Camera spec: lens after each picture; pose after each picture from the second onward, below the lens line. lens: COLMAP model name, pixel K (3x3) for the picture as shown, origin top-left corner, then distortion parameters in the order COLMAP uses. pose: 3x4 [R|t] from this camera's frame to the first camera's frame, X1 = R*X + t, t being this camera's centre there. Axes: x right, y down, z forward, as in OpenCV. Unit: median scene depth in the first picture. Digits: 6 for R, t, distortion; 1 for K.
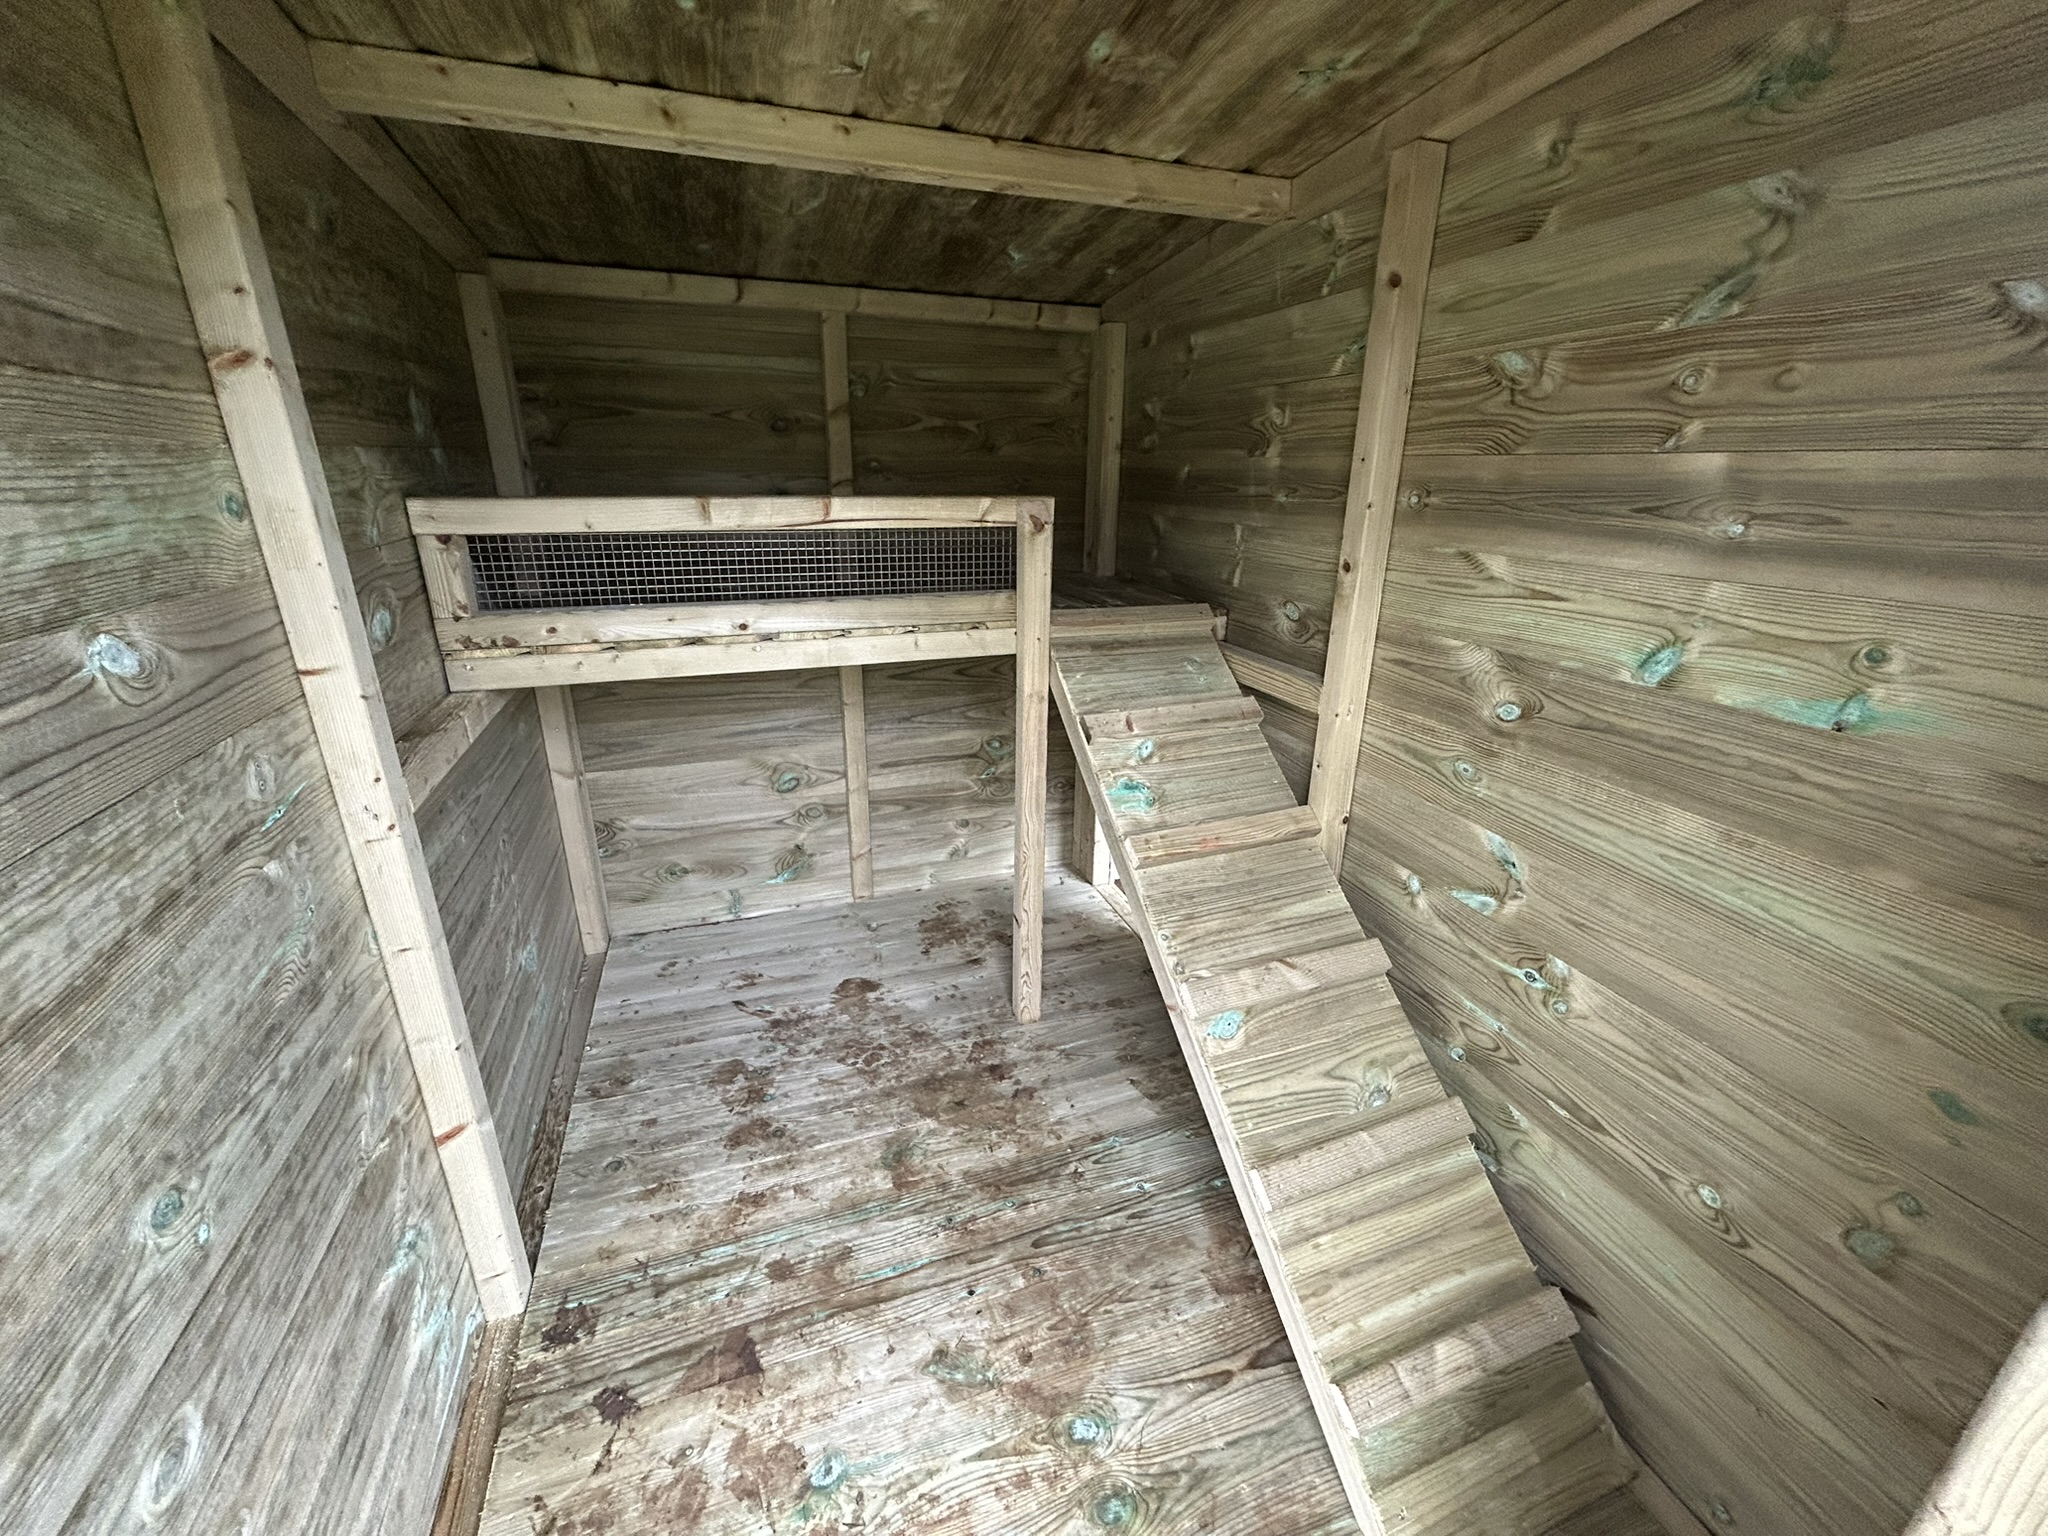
lens RADIAL K [[824.4, 0, 1024.0], [0, 824.4, 768.0], [0, 0, 1]] dist [-0.000004, -0.000038]
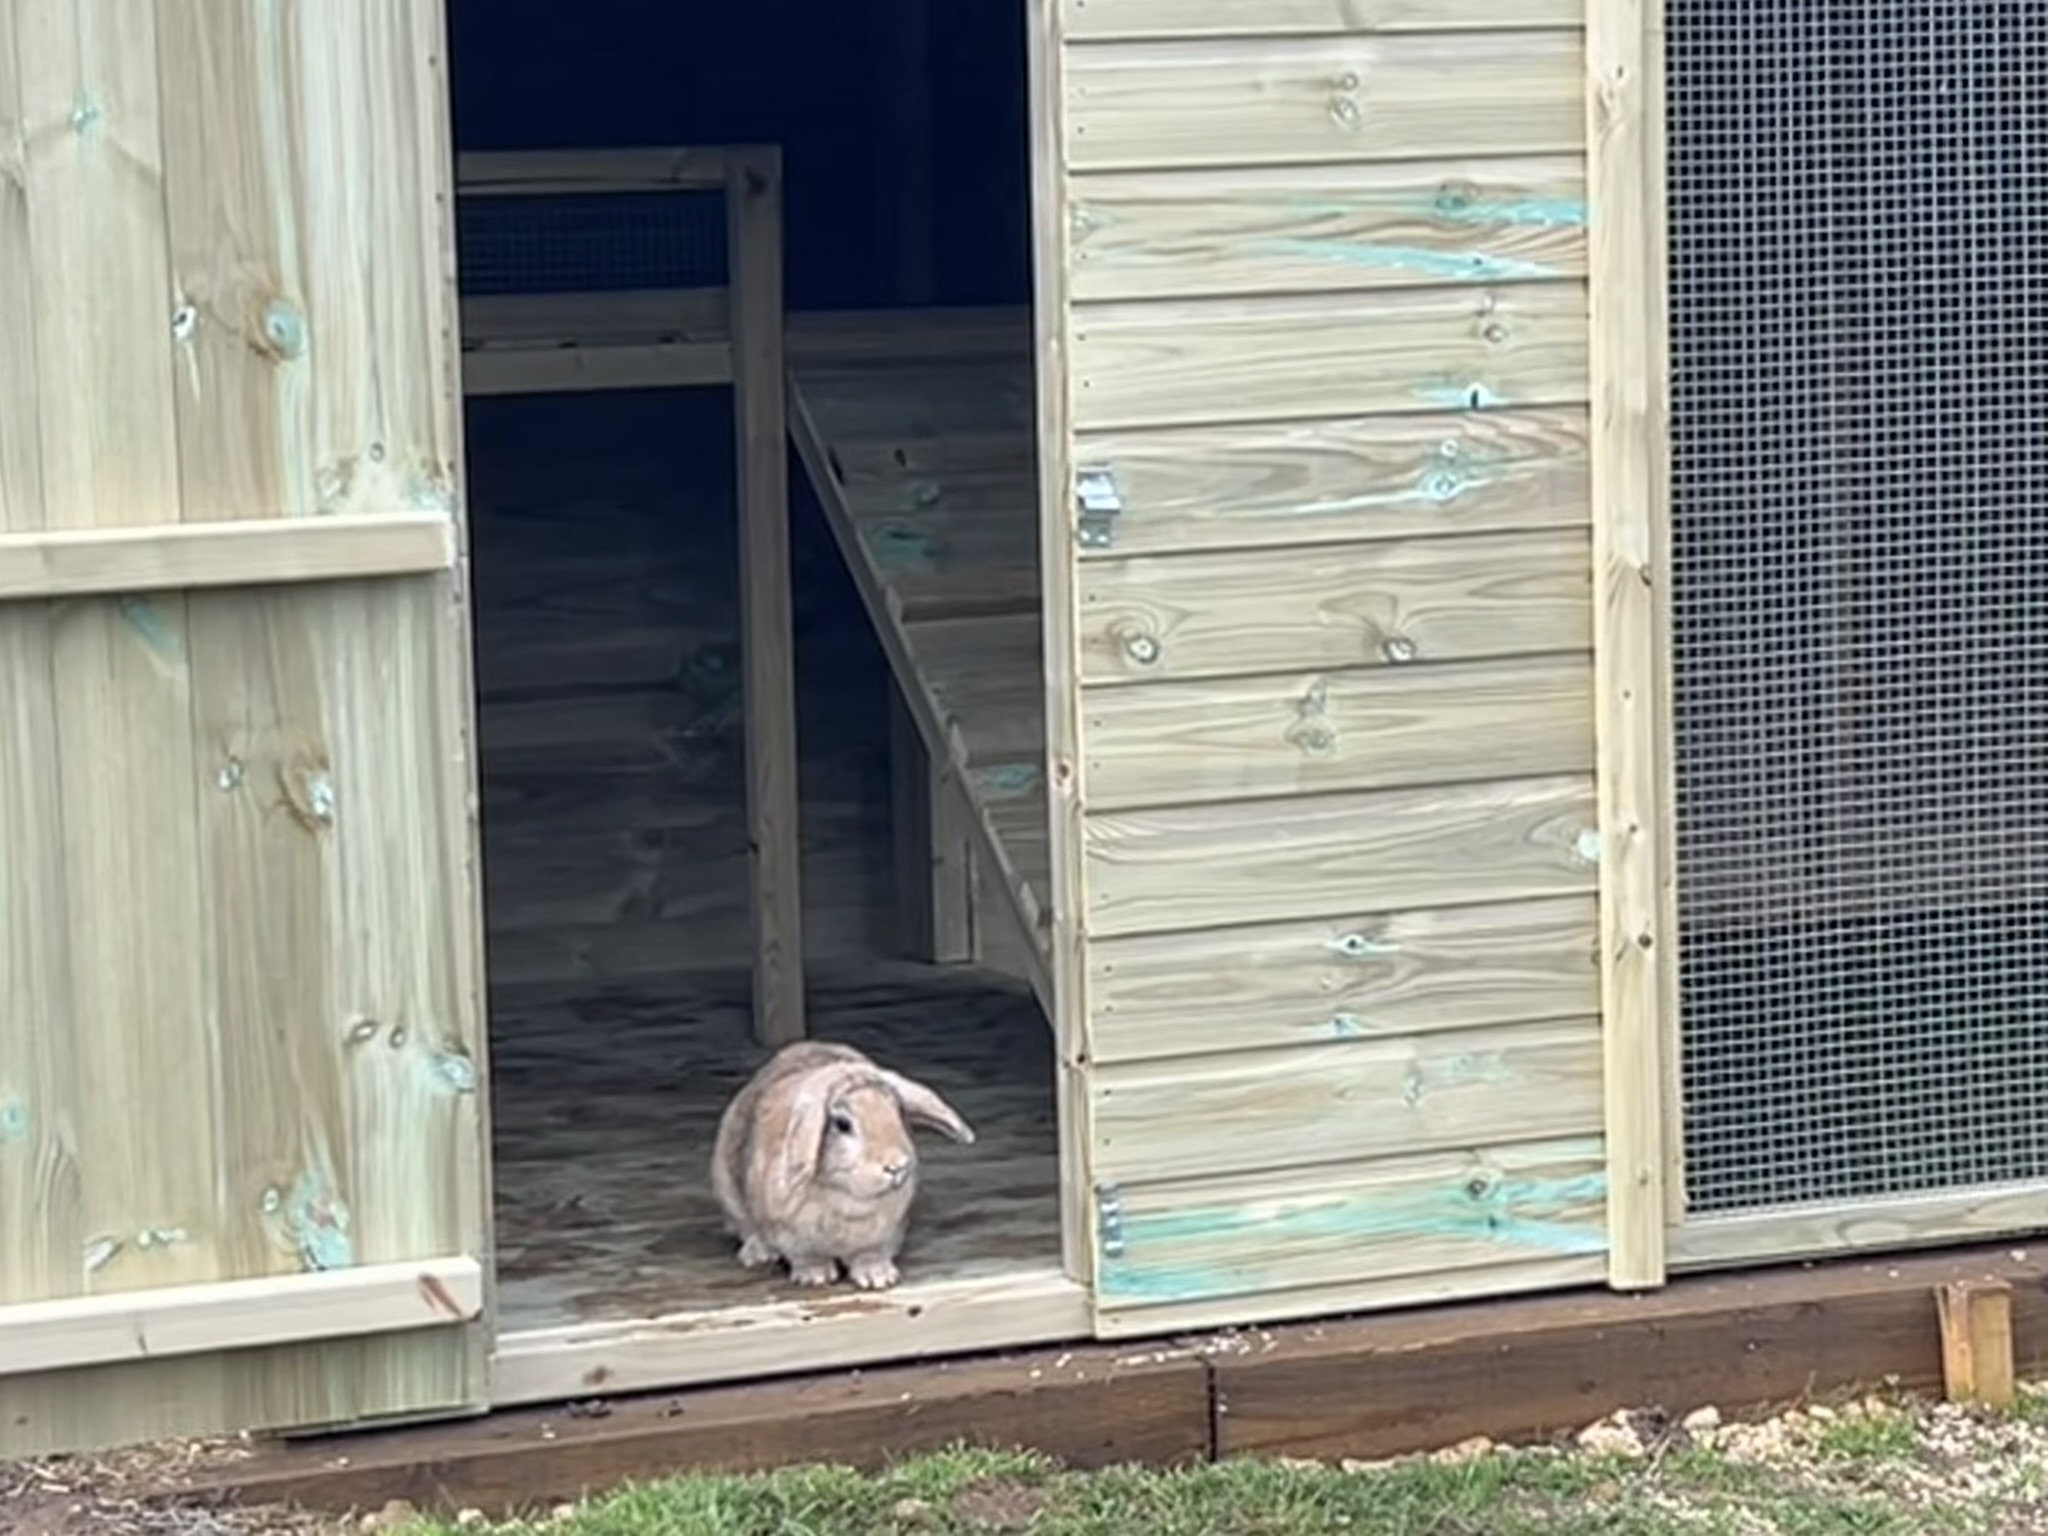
lens RADIAL K [[4940.8, 0, 1024.0], [0, 4940.8, 768.0], [0, 0, 1]] dist [0.059712, 0.304263]
pose [[0.998832, -0.042229, 0.023481, 0.115391], [0.046303, 0.975445, -0.215322, 1.008789], [-0.013812, 0.216158, 0.976261, -2.729881]]
